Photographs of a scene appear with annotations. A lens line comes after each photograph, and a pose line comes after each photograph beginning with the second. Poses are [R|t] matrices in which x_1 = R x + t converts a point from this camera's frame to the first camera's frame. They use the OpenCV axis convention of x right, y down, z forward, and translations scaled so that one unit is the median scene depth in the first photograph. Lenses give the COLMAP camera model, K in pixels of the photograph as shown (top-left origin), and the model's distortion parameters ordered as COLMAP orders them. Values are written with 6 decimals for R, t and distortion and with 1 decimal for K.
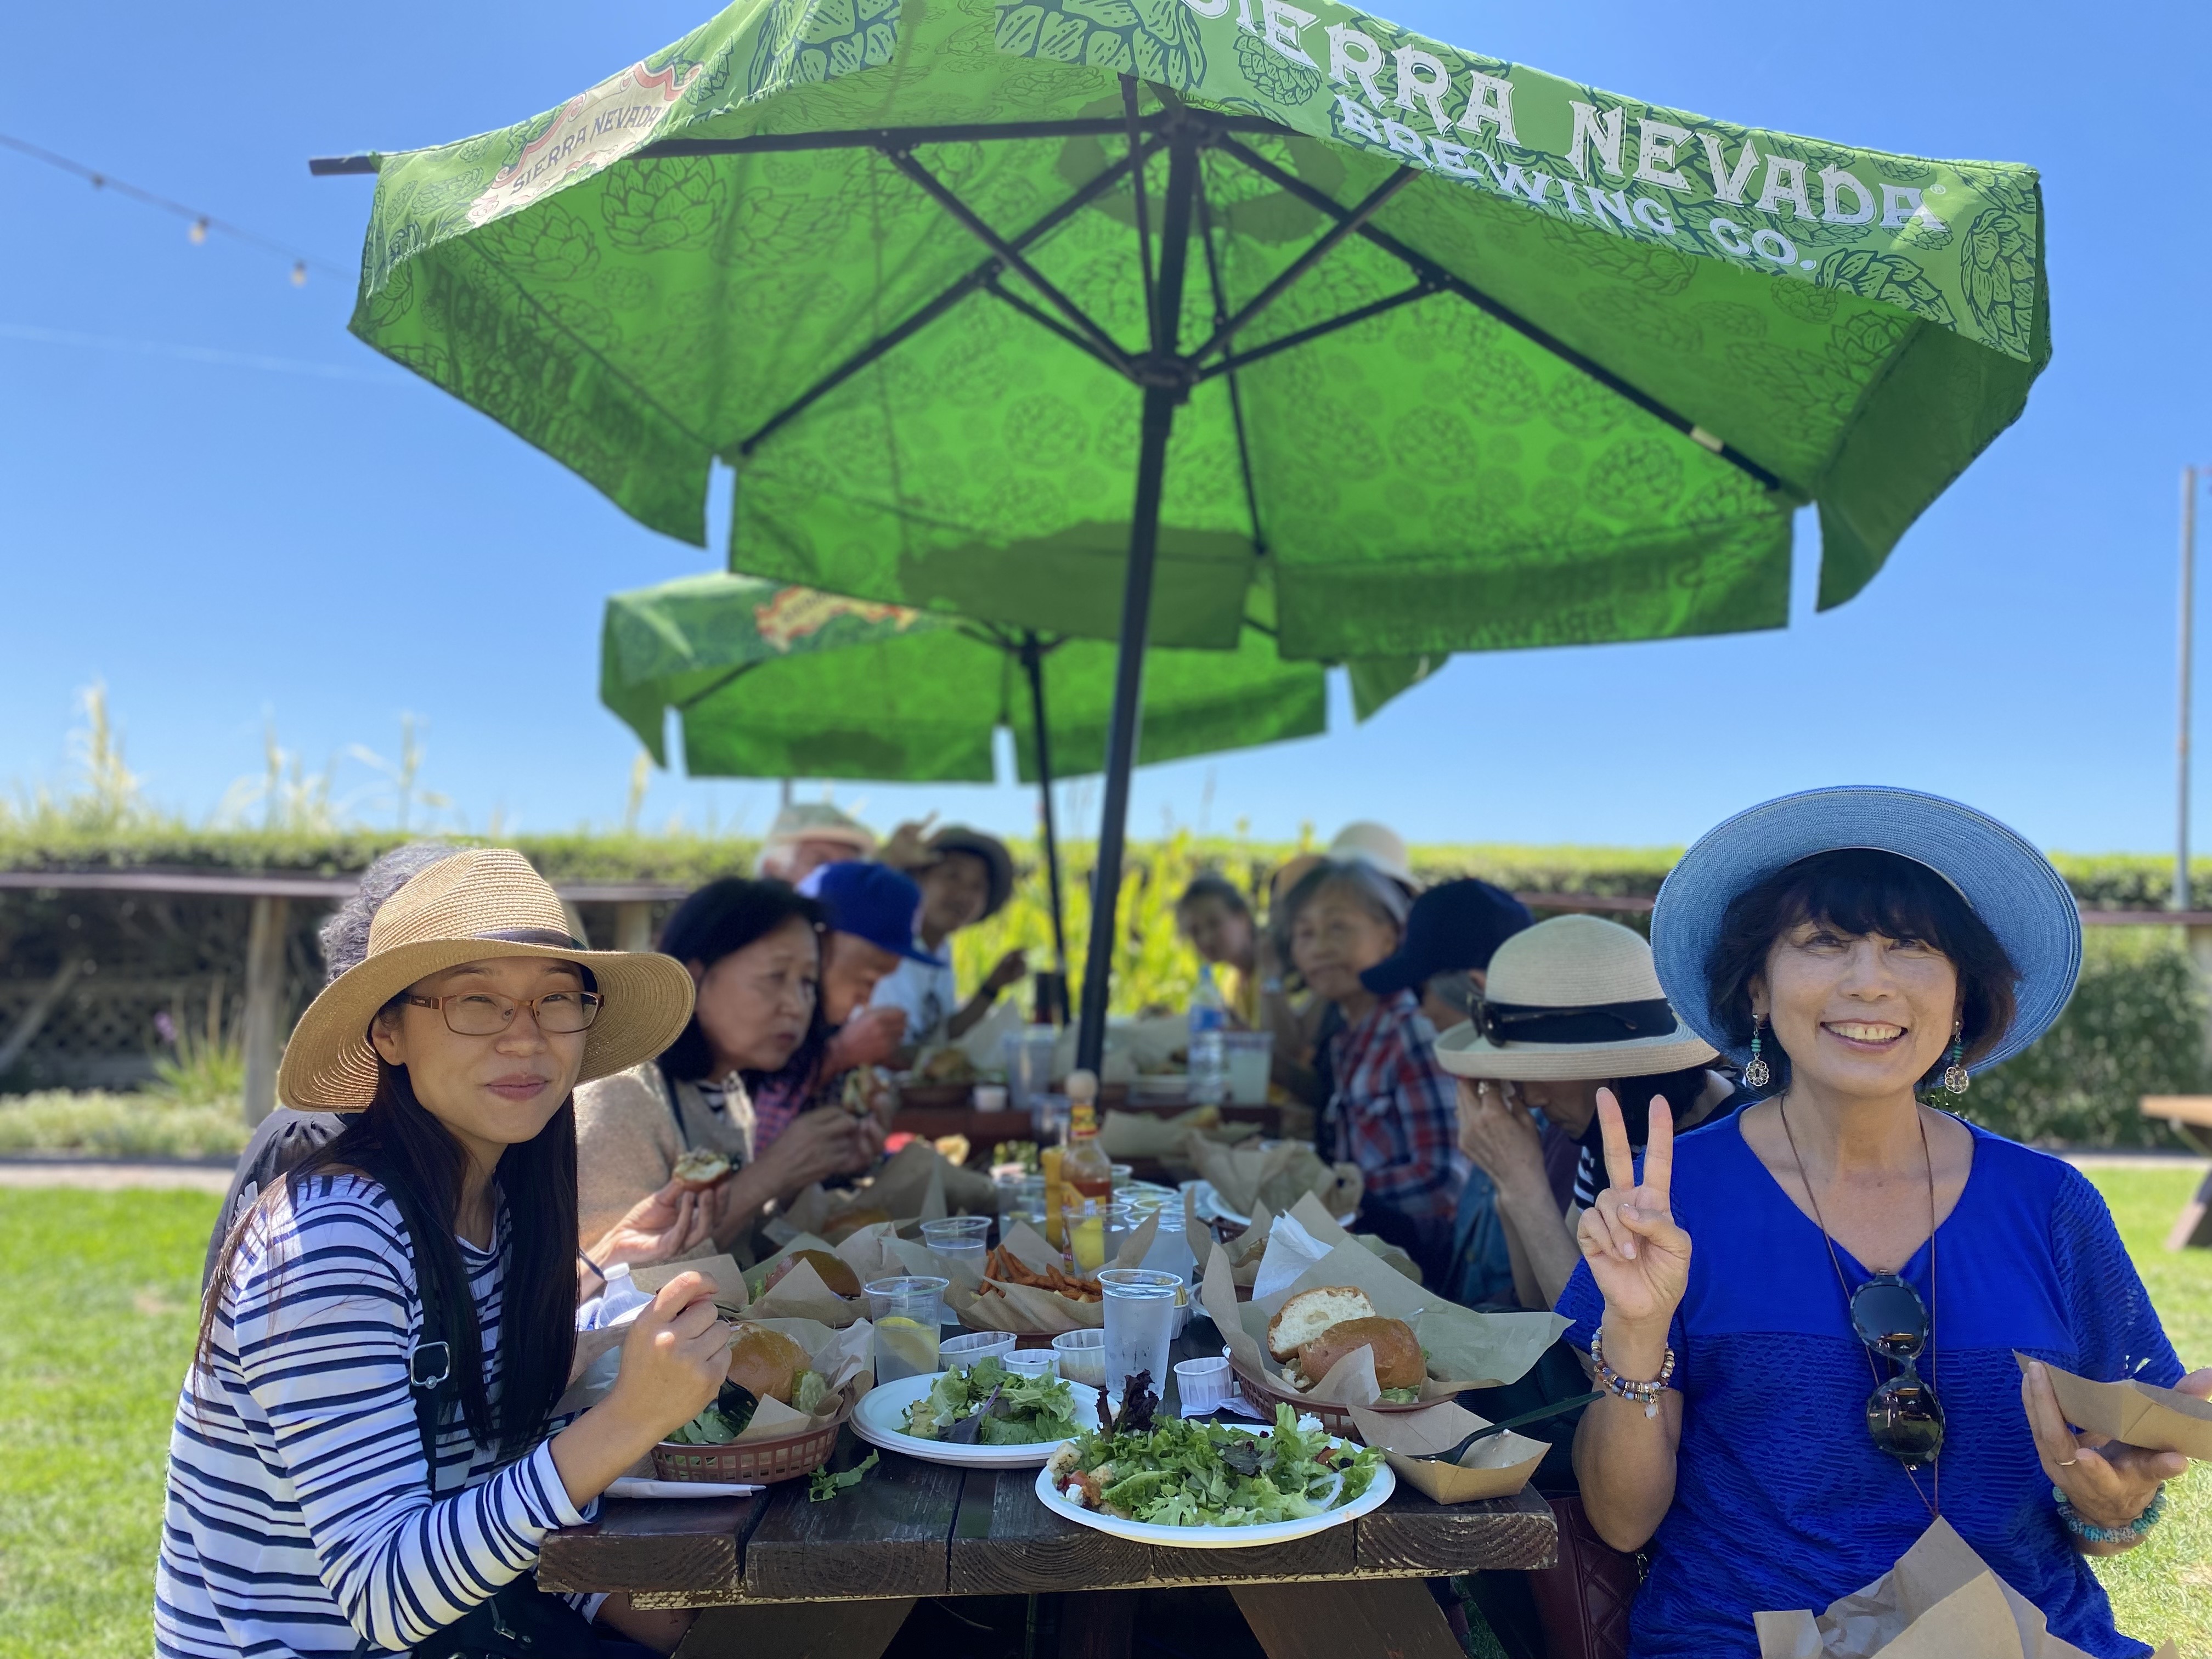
lens RADIAL K [[1650.2, 0, 1106.0], [0, 1650.2, 829.5], [0, 0, 1]] dist [0.002927, 0.008454]
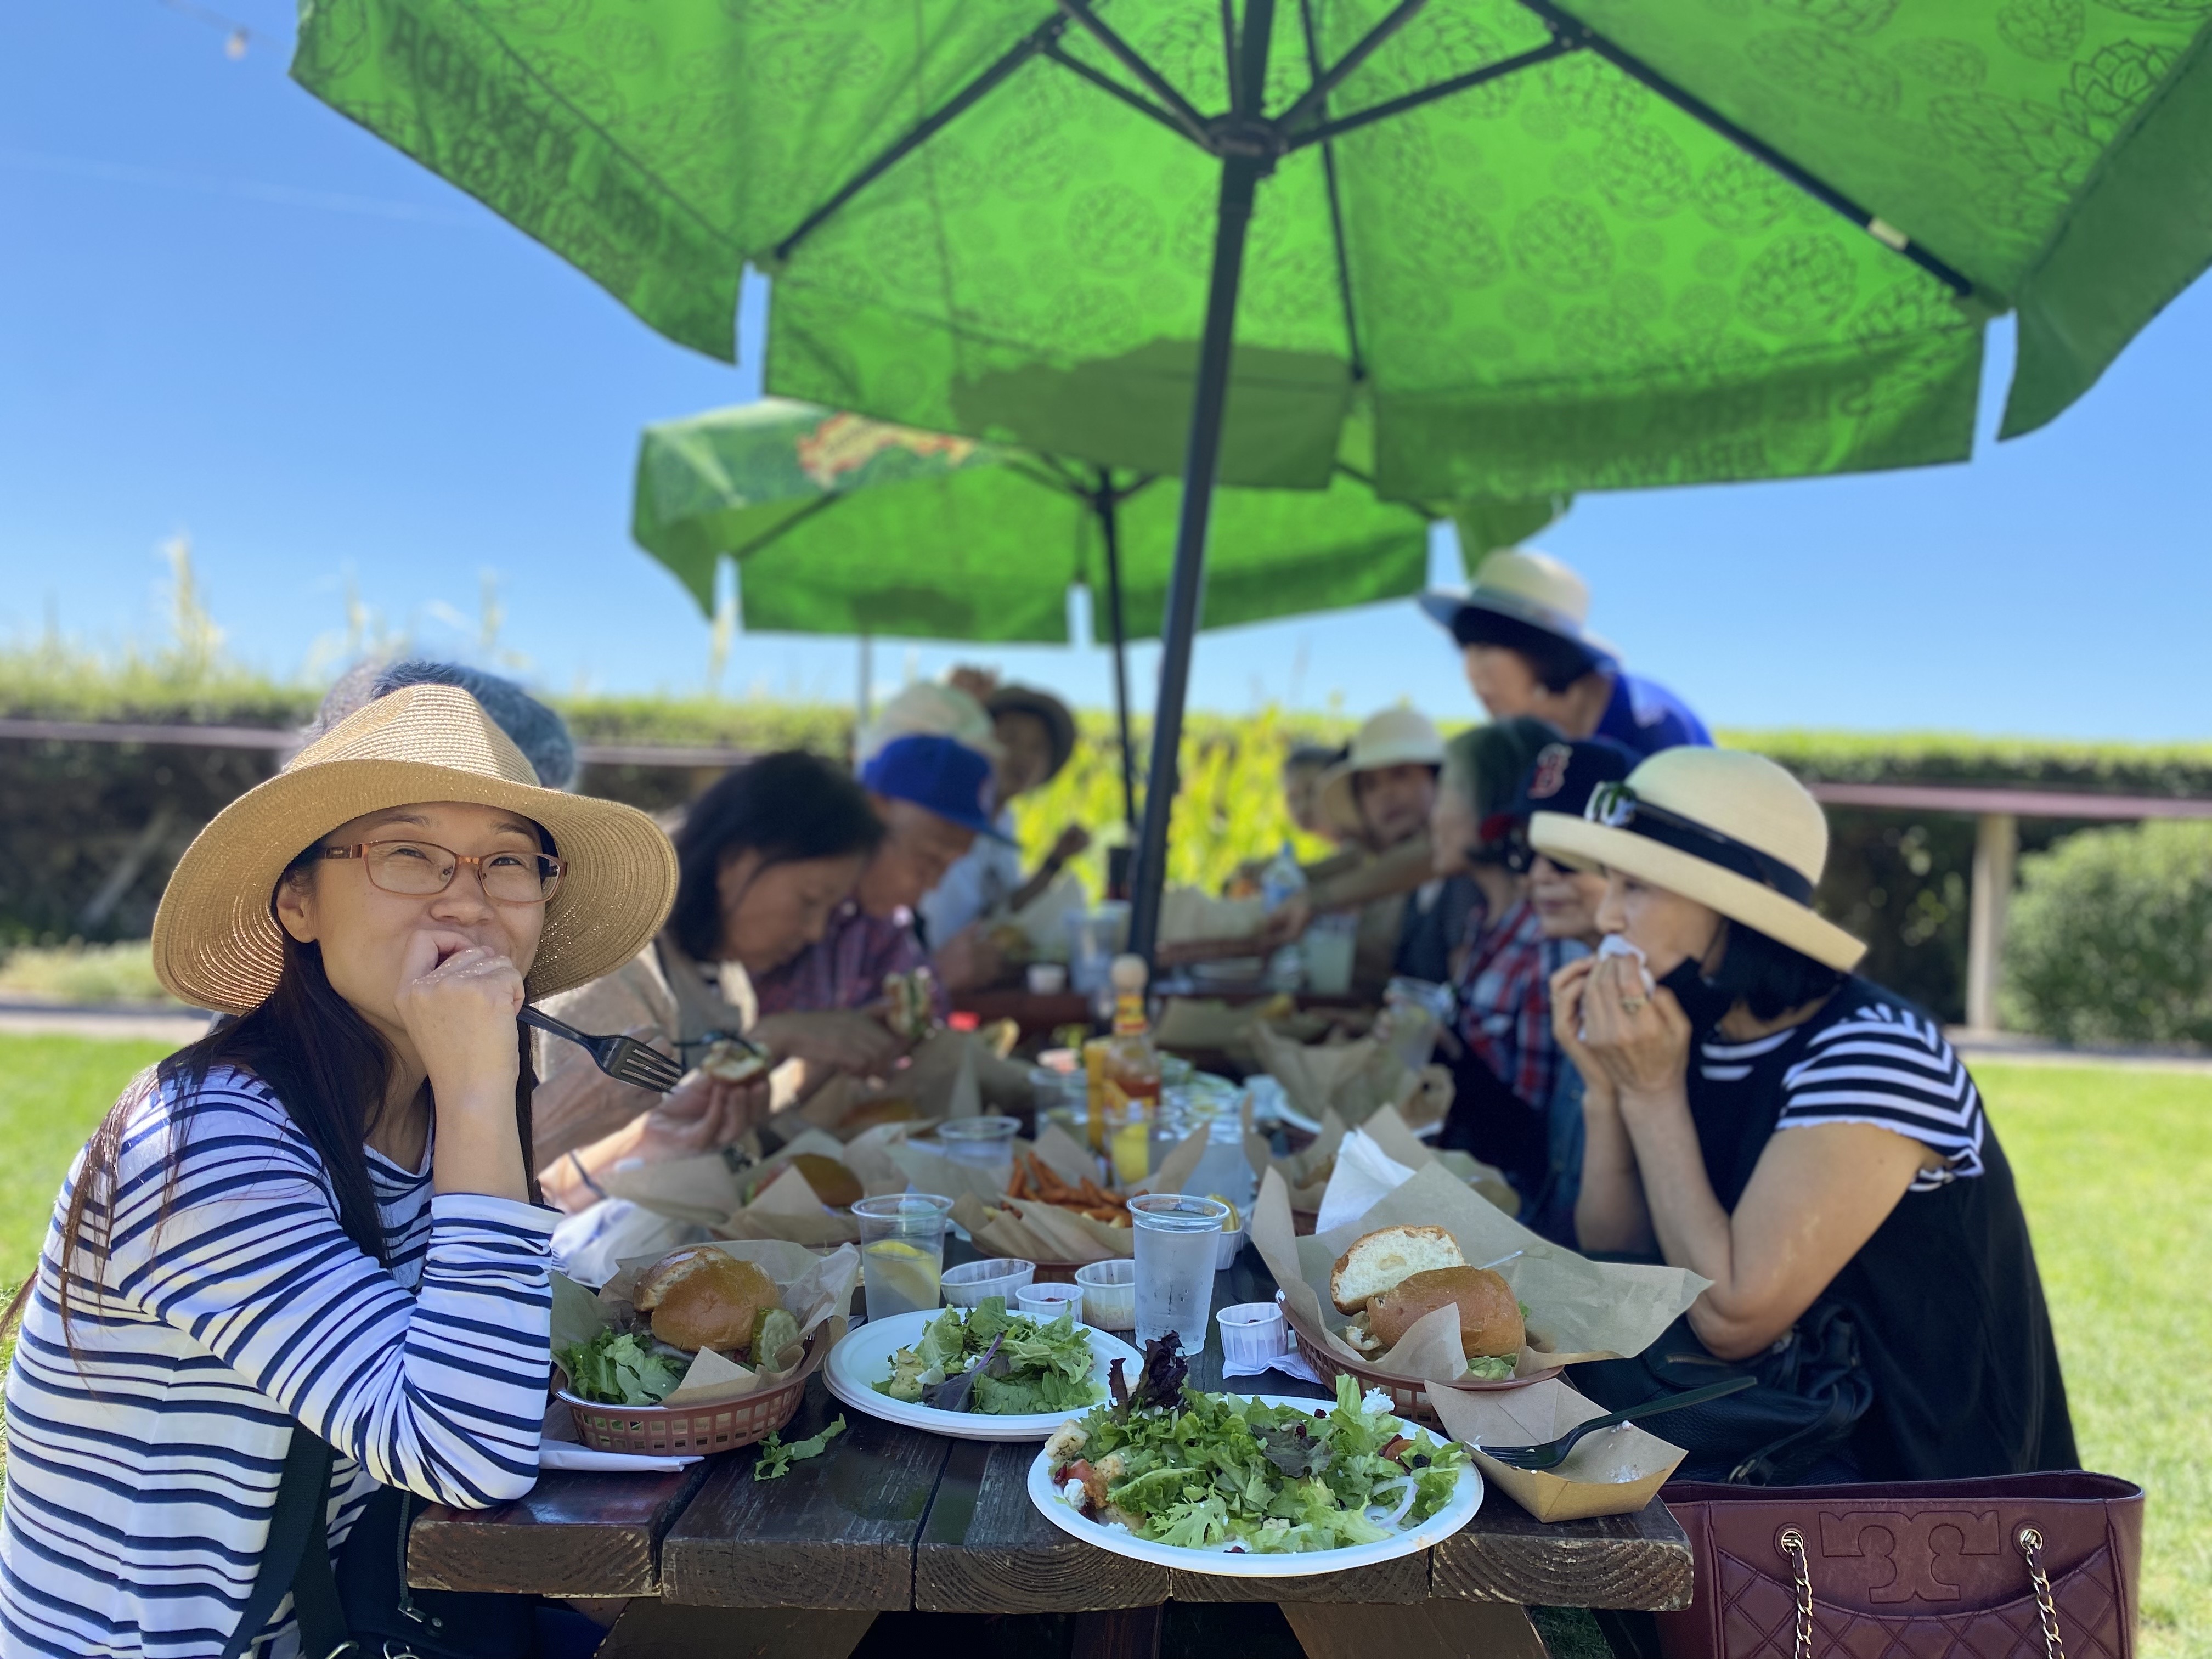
lens RADIAL K [[1650.2, 0, 1106.0], [0, 1650.2, 829.5], [0, 0, 1]] dist [0.002927, 0.008454]
pose [[0.998234, 0.019729, -0.056036, 0.018833], [-0.015456, 0.997011, 0.075695, 0.013673], [0.057362, -0.074695, 0.995555, 0.129380]]
